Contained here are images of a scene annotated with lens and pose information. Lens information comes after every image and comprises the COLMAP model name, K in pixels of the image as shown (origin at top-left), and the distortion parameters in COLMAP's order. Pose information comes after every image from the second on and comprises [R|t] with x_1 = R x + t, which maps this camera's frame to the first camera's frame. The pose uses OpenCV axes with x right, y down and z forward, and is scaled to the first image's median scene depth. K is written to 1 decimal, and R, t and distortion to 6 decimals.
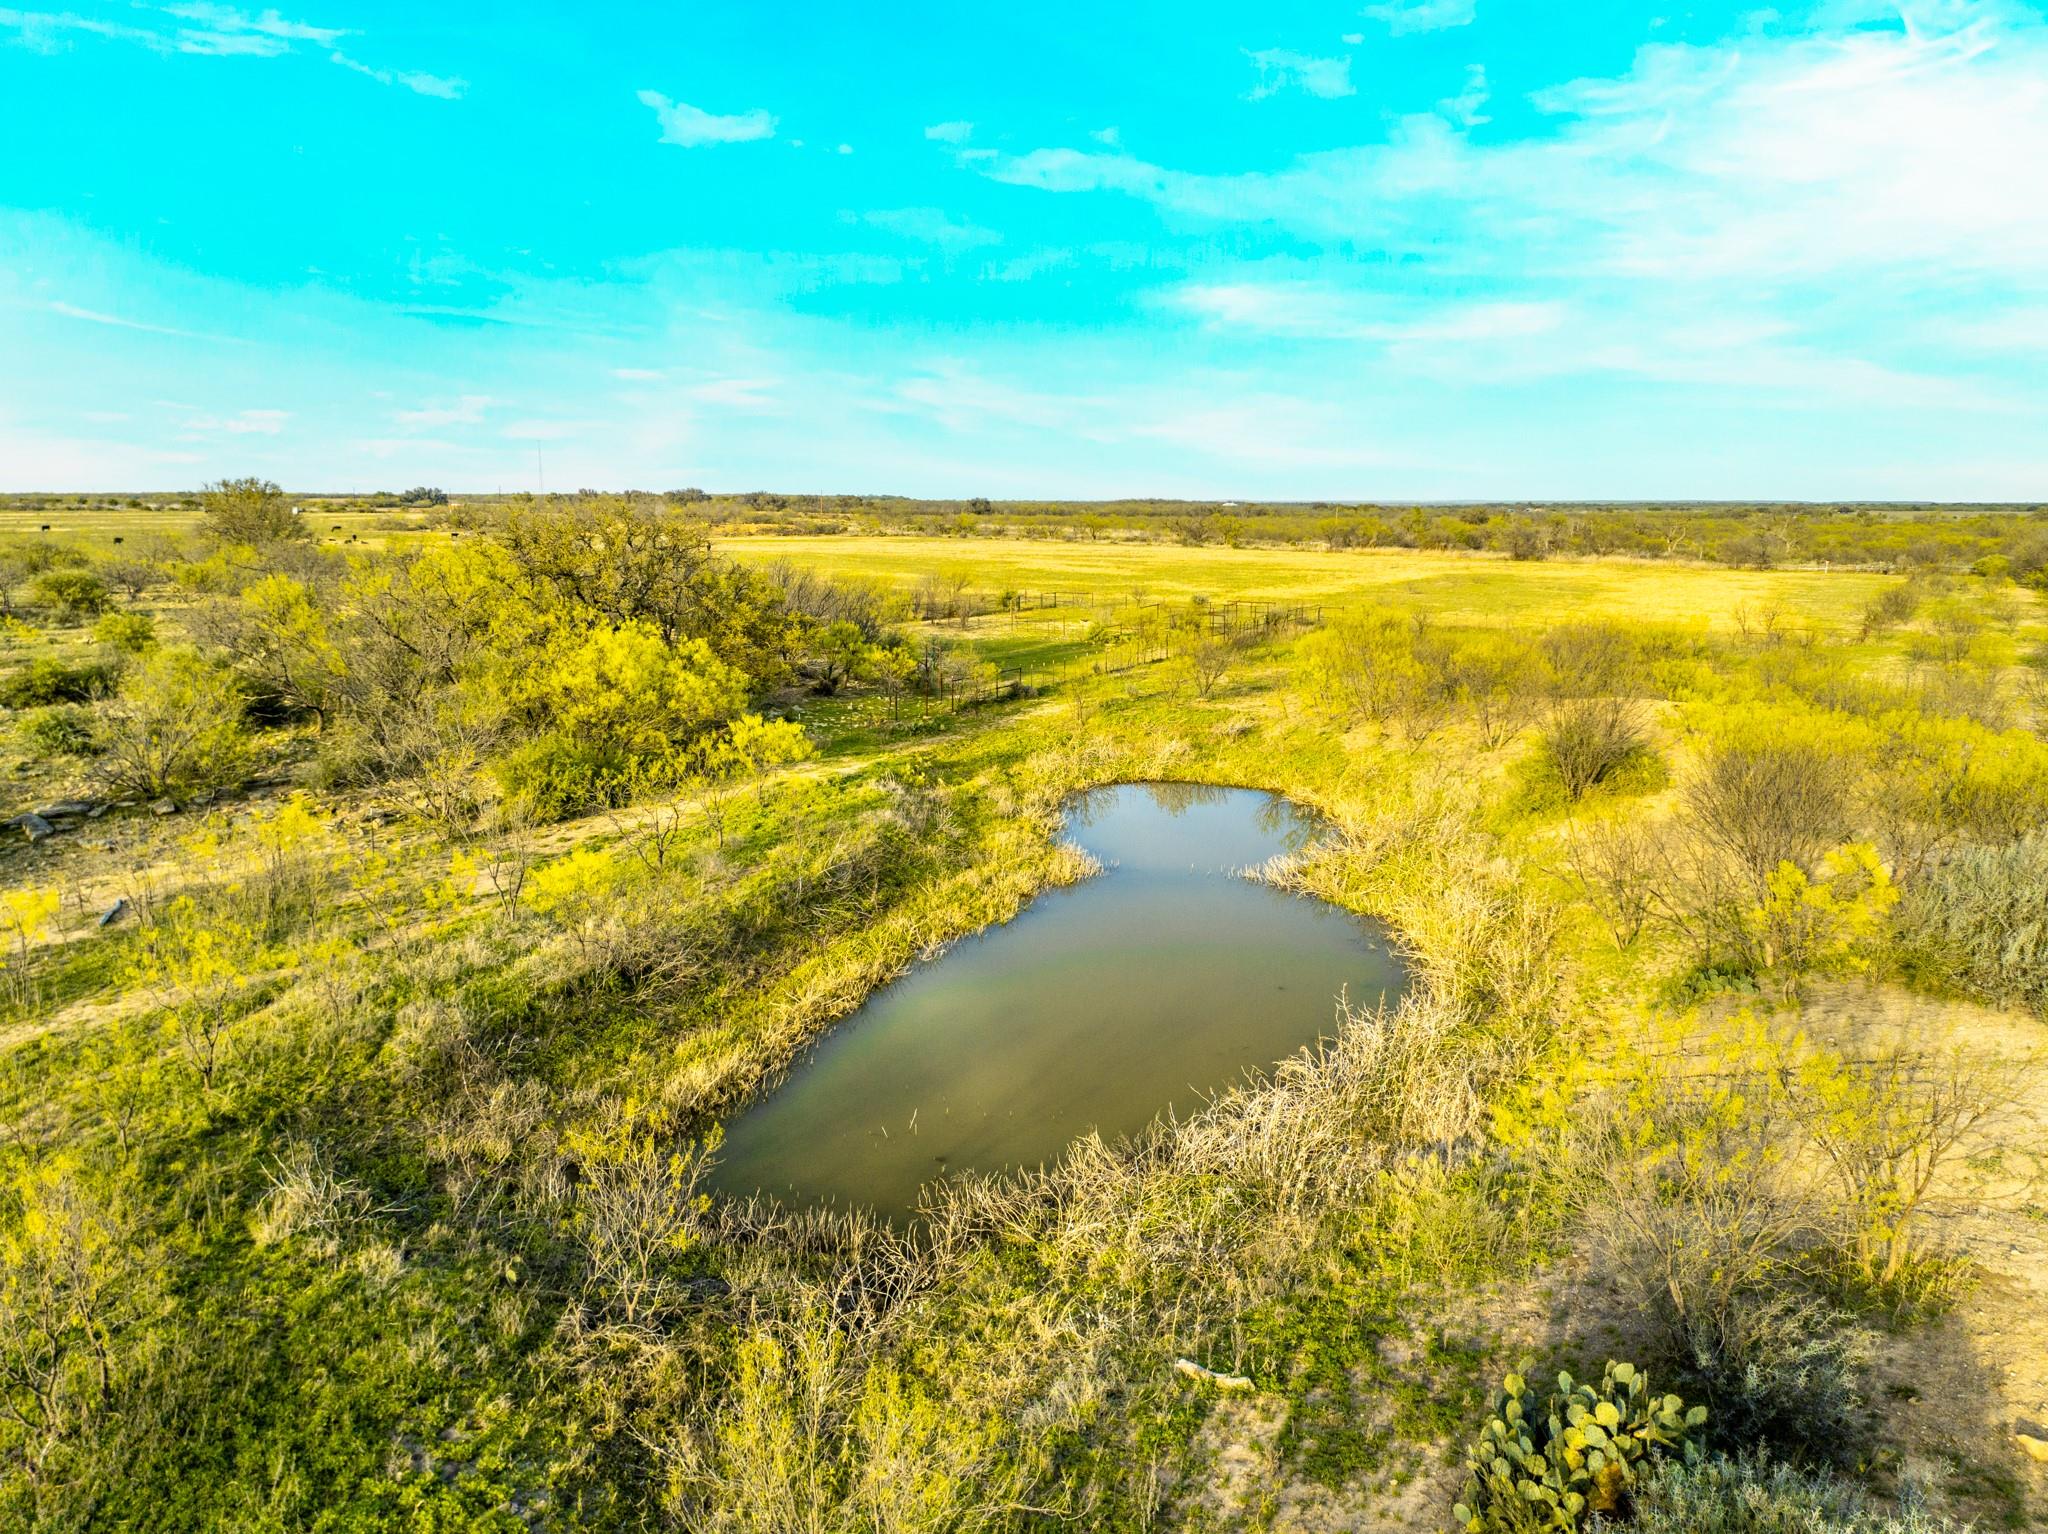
lens RADIAL K [[1458.3, 0, 1024.0], [0, 1458.3, 767.0], [0, 0, 1]] dist [0.003028, -0.081998]
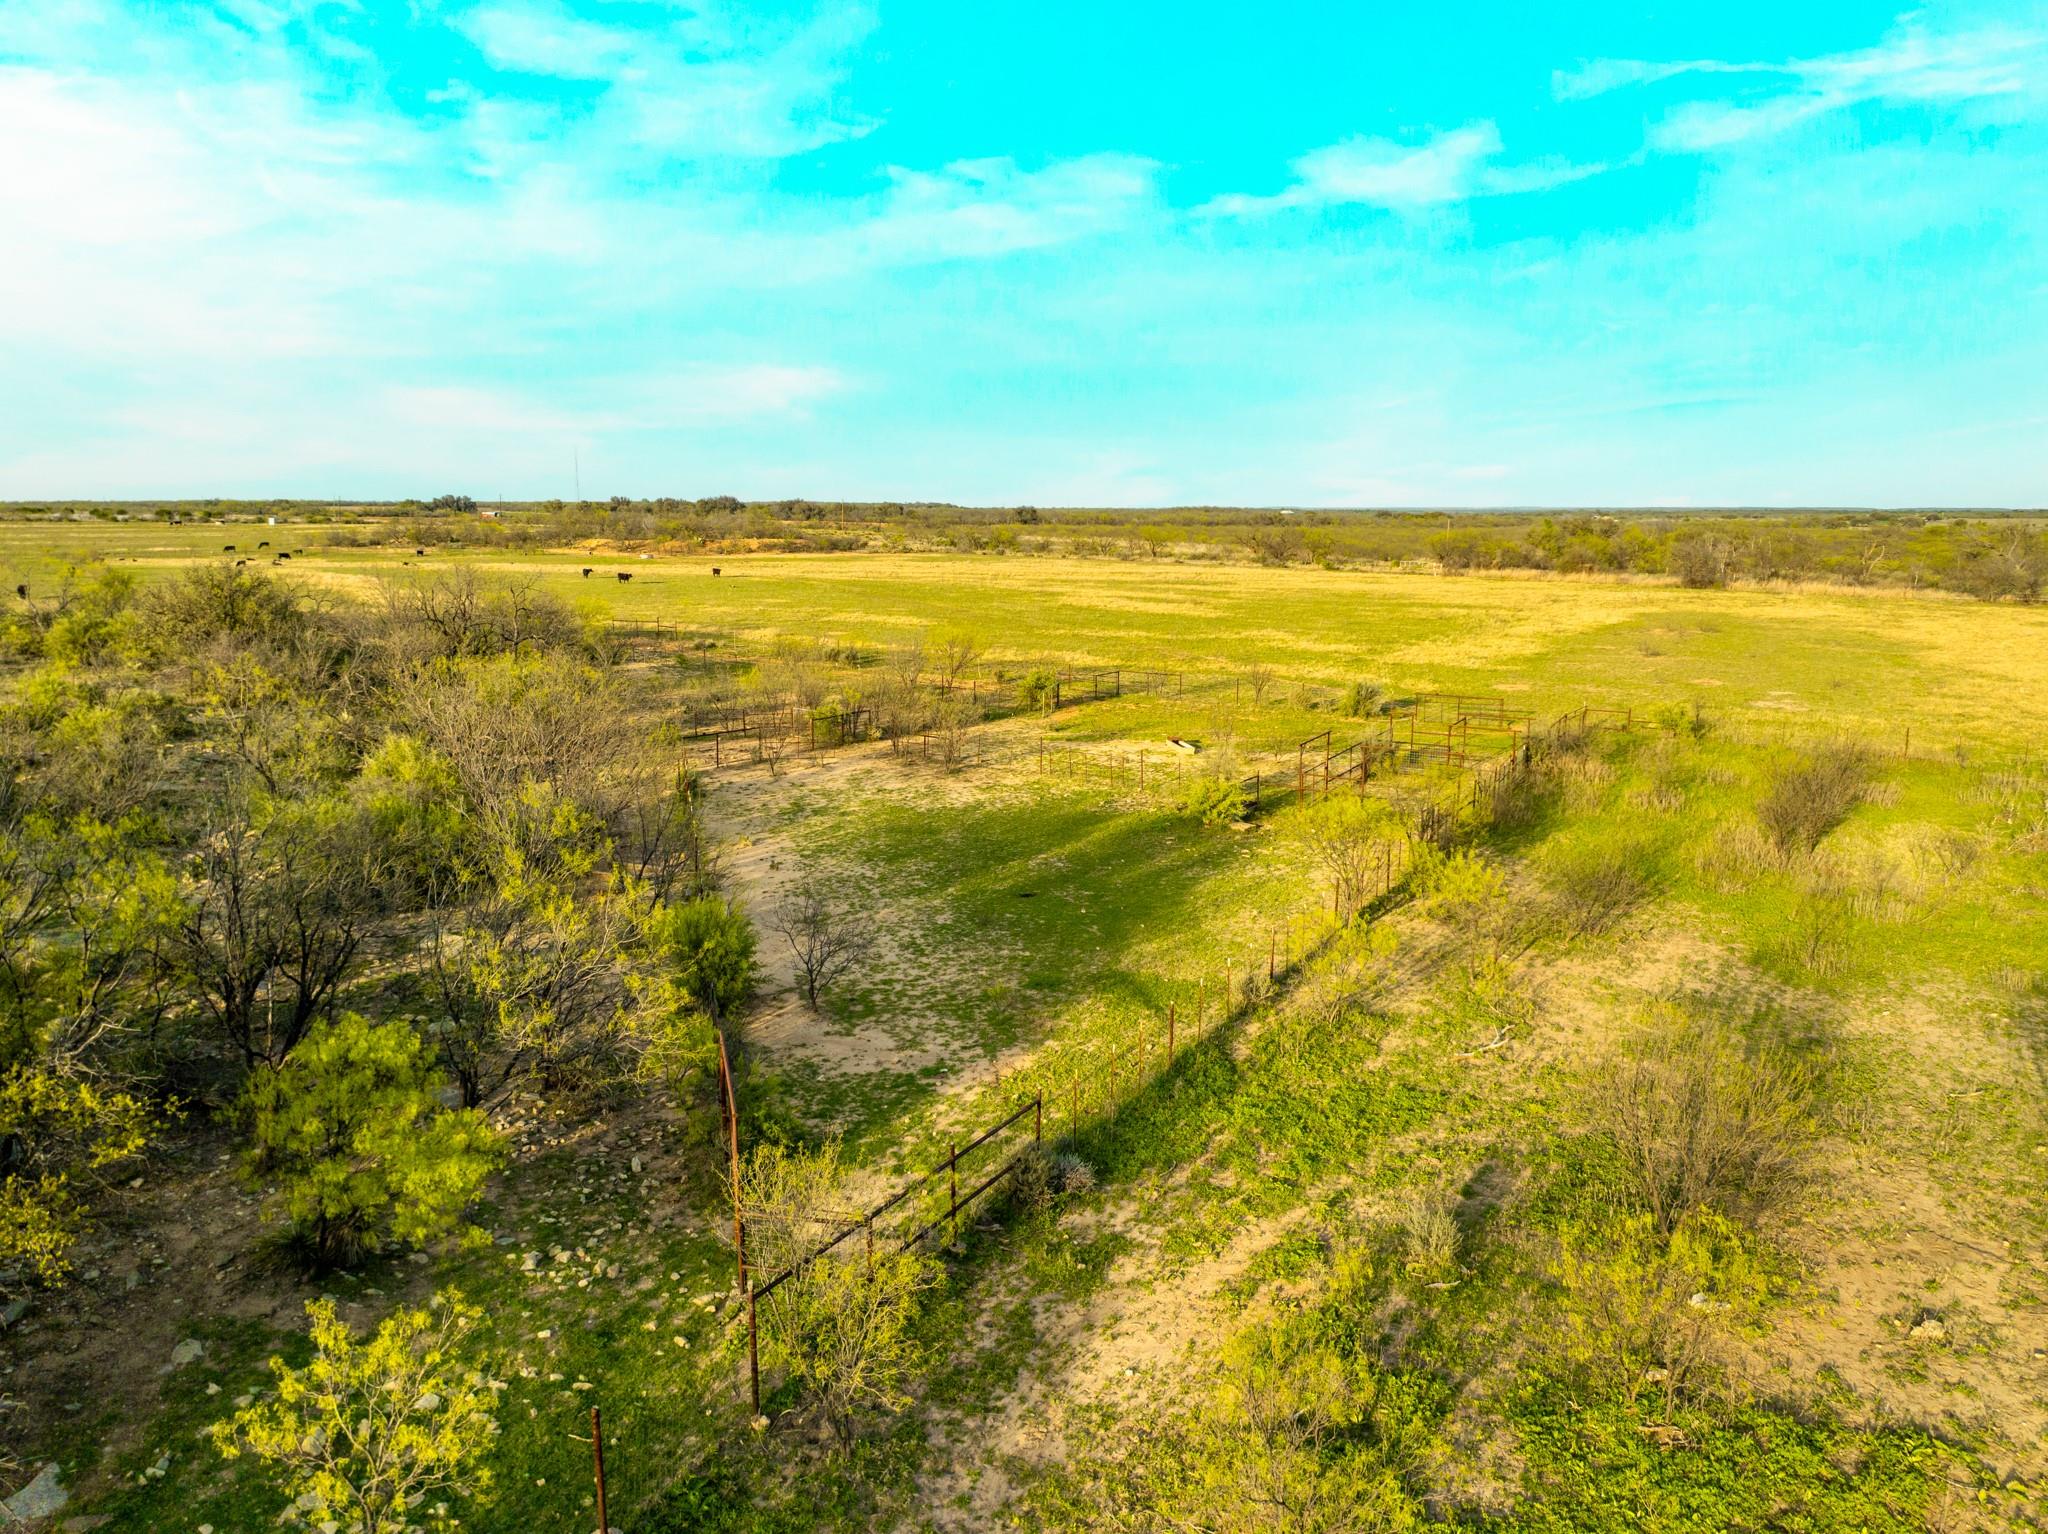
lens RADIAL K [[1458.3, 0, 1024.0], [0, 1458.3, 767.0], [0, 0, 1]] dist [0.003028, -0.081998]
pose [[0.999436, 0.005185, -0.033173, 0.001043], [-0.005344, 0.999975, -0.004718, -0.028613], [0.033147, 0.004893, 0.999439, 0.146386]]
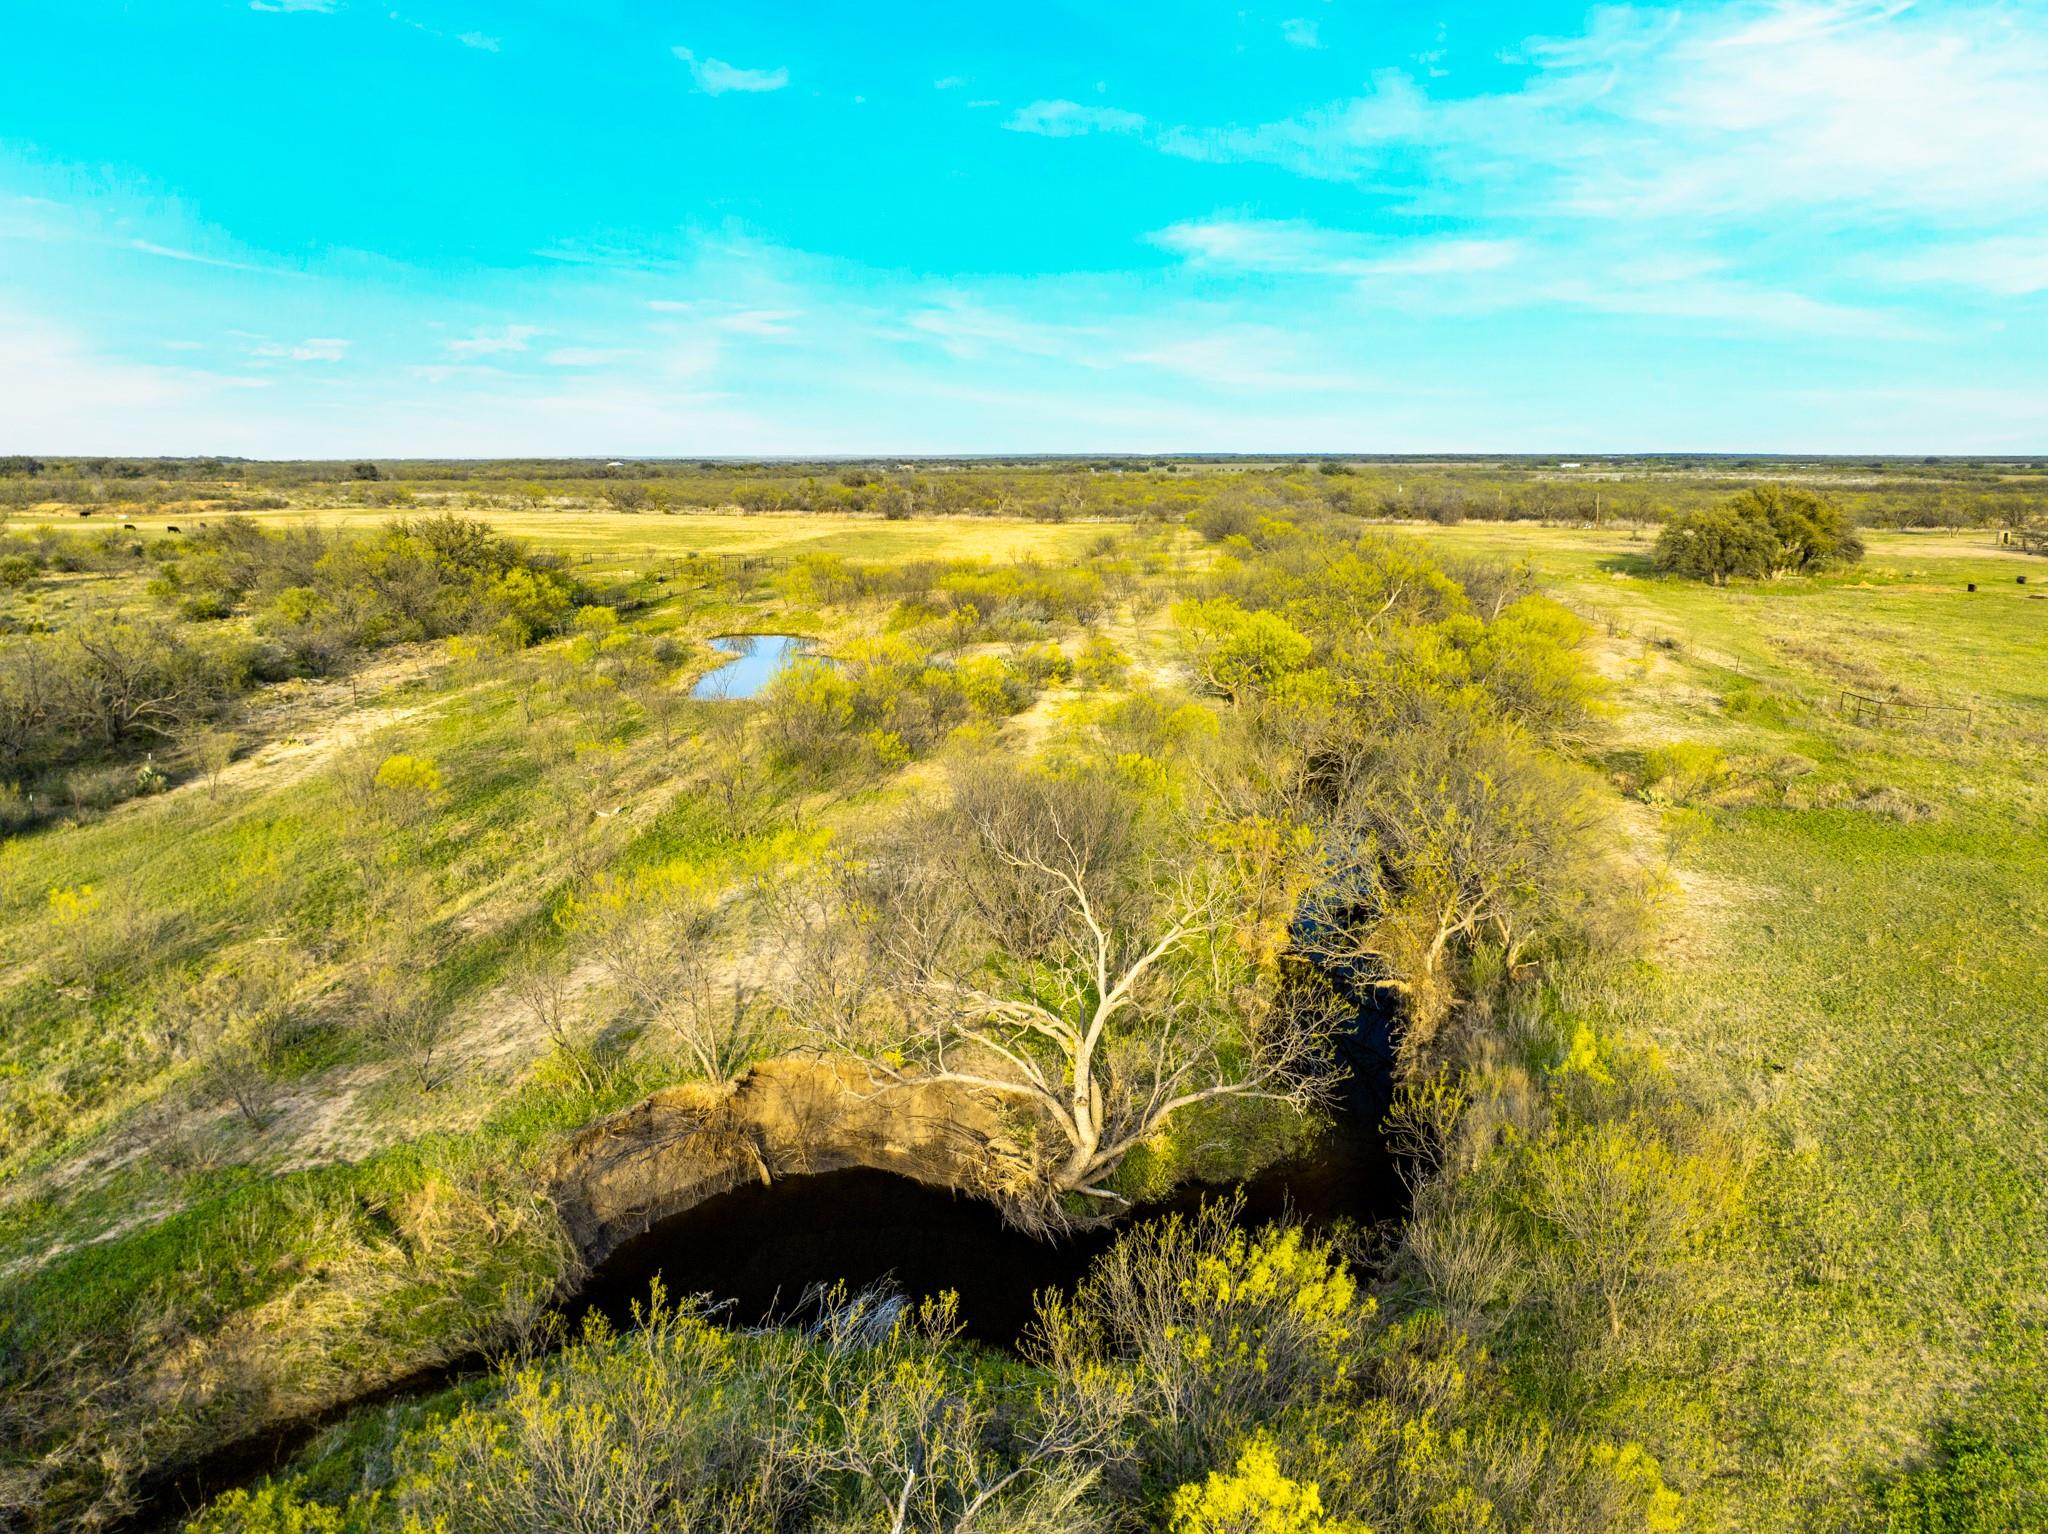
lens RADIAL K [[1458.3, 0, 1024.0], [0, 1458.3, 767.0], [0, 0, 1]] dist [0.003028, -0.081998]
pose [[0.916075, -0.086684, 0.391527, -0.063639], [0.075122, 0.996168, 0.044784, 0.022863], [-0.393909, -0.011614, 0.919076, -0.193505]]
